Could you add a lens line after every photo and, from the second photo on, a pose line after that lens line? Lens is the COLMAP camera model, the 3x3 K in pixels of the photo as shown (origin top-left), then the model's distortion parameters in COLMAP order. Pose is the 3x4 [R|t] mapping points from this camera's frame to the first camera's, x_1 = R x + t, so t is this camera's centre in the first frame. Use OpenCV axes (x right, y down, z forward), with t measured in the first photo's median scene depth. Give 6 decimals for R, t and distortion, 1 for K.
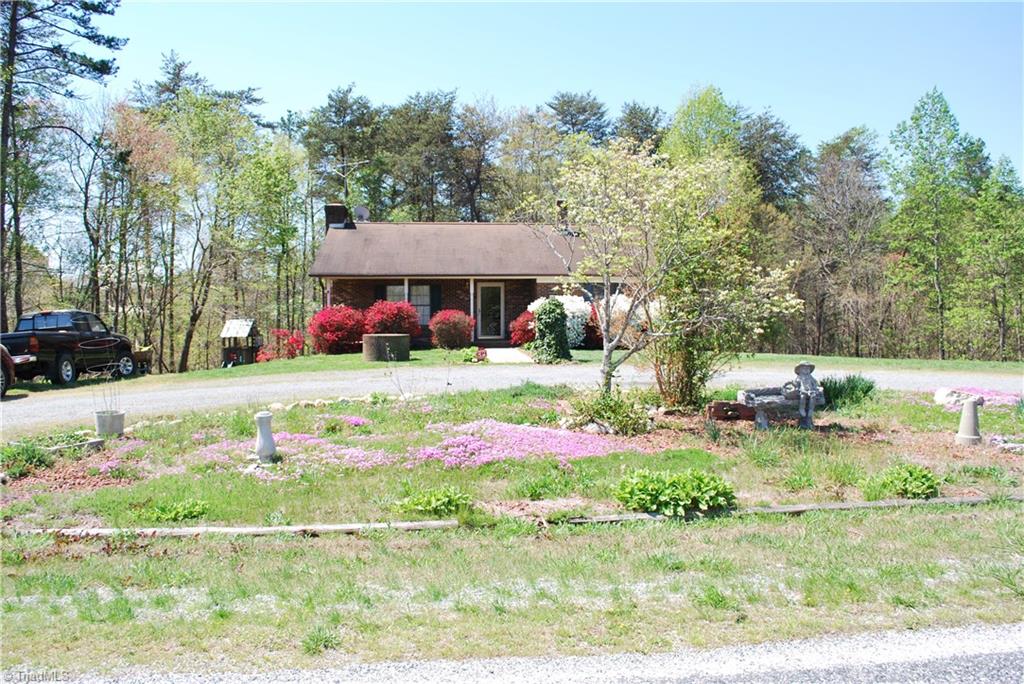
lens RADIAL K [[820.5, 0, 512.0], [0, 820.5, 342.0], [0, 0, 1]] dist [-0.067005, 0.002974]
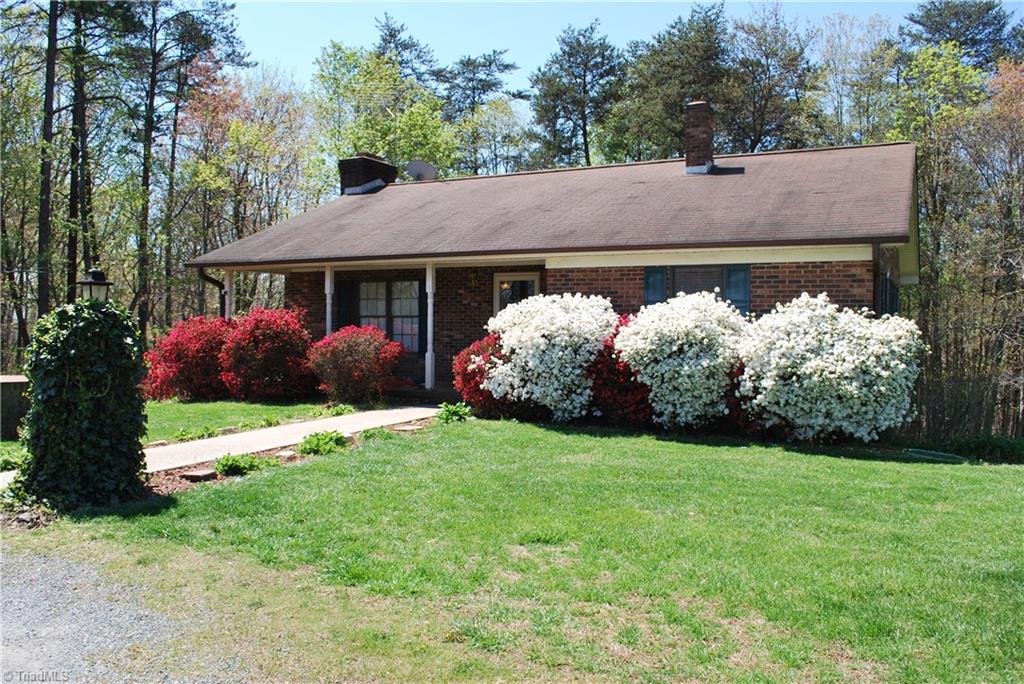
lens RADIAL K [[819.9, 0, 516.2], [0, 819.9, 338.9], [0, 0, 1]] dist [-0.071927, -0.005359]
pose [[0.847616, 0.019461, -0.530253, 0.228312], [-0.028694, 0.999546, -0.009182, -0.024909], [0.529834, 0.022997, 0.847790, 0.532362]]
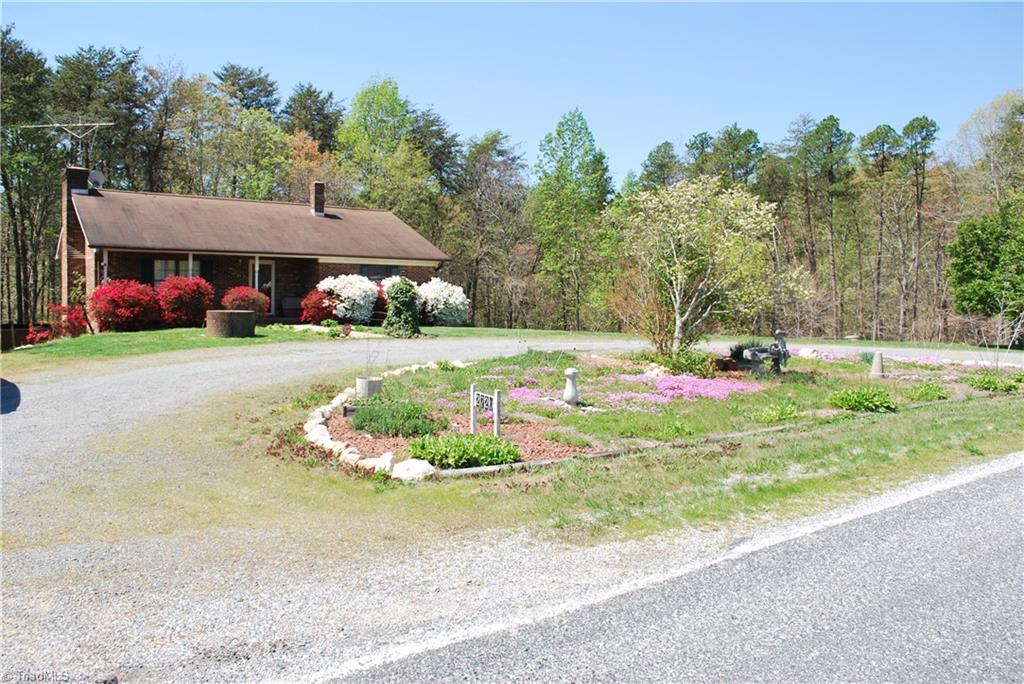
lens RADIAL K [[819.9, 0, 516.2], [0, 819.9, 338.9], [0, 0, 1]] dist [-0.071927, -0.005359]
pose [[0.865606, -0.008339, 0.500657, -0.241516], [-0.003059, 0.999755, 0.021941, 0.001694], [-0.500717, -0.020524, 0.865368, -0.024797]]
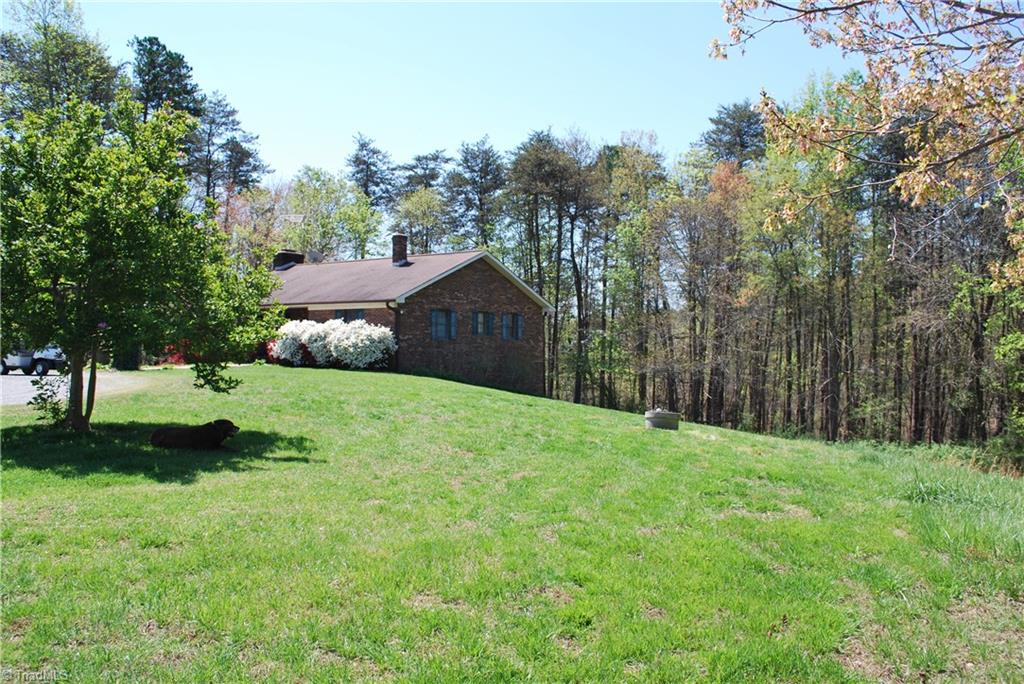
lens RADIAL K [[819.9, 0, 516.2], [0, 819.9, 338.9], [0, 0, 1]] dist [-0.071927, -0.005359]
pose [[0.773727, 0.001254, -0.633518, 0.887473], [-0.025423, 0.999254, -0.029071, -0.003896], [0.633009, 0.038600, 0.773181, 0.247908]]
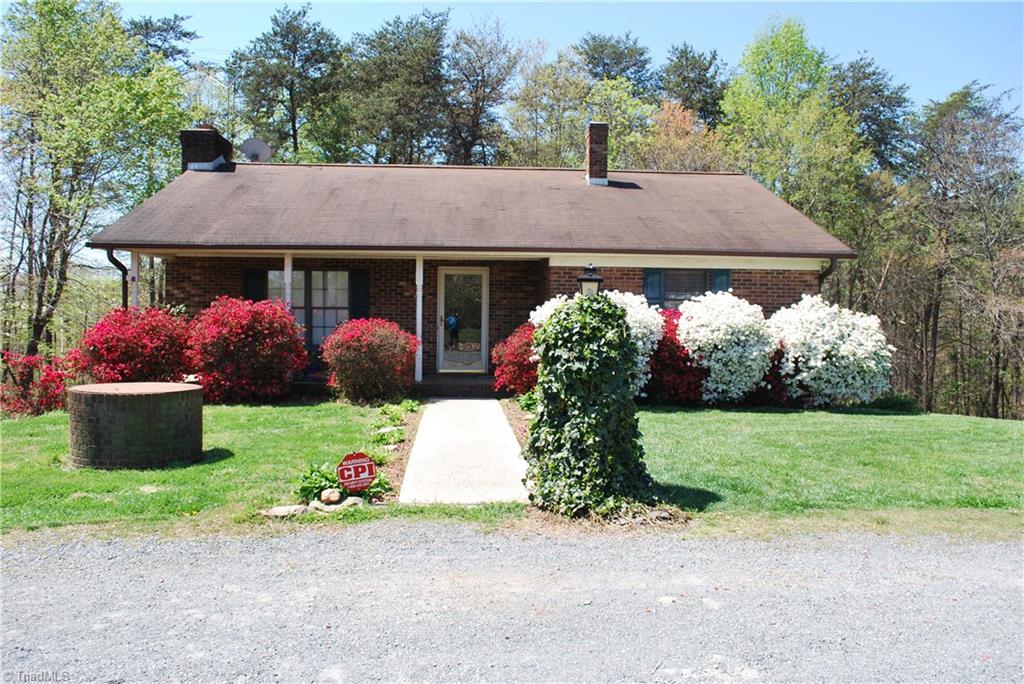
lens RADIAL K [[819.9, 0, 516.2], [0, 819.9, 338.9], [0, 0, 1]] dist [-0.071927, -0.005359]
pose [[0.999715, 0.014236, -0.019154, 0.017358], [-0.014368, 0.999874, -0.006775, -0.021342], [0.019056, 0.007048, 0.999794, 0.441902]]
